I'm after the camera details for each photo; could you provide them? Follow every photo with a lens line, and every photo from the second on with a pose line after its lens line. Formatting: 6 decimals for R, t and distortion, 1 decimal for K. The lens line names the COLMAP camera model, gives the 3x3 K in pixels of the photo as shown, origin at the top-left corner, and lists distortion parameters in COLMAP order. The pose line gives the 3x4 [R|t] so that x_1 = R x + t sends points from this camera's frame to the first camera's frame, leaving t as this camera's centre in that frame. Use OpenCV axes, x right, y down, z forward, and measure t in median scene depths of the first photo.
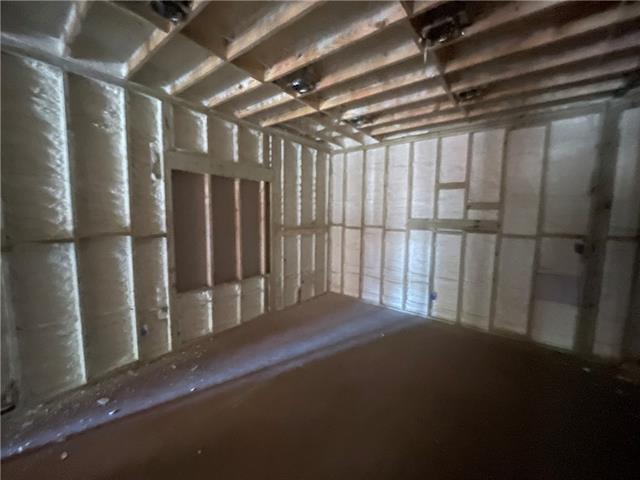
lens RADIAL K [[256.2, 0, 319.4], [0, 256.2, 239.6], [0, 0, 1]] dist [-0.001468, -0.000431]
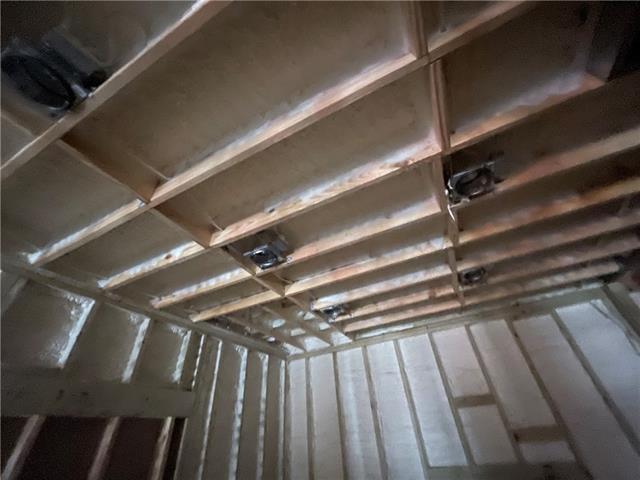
lens RADIAL K [[256.2, 0, 320.1], [0, 256.2, 240.7], [0, 0, 1]] dist [-0.001468, -0.000431]
pose [[0.974451, 0.058227, 0.216919, -0.065471], [0.106940, 0.729021, -0.676086, -0.125179], [-0.197505, 0.682010, 0.704169, 0.374579]]
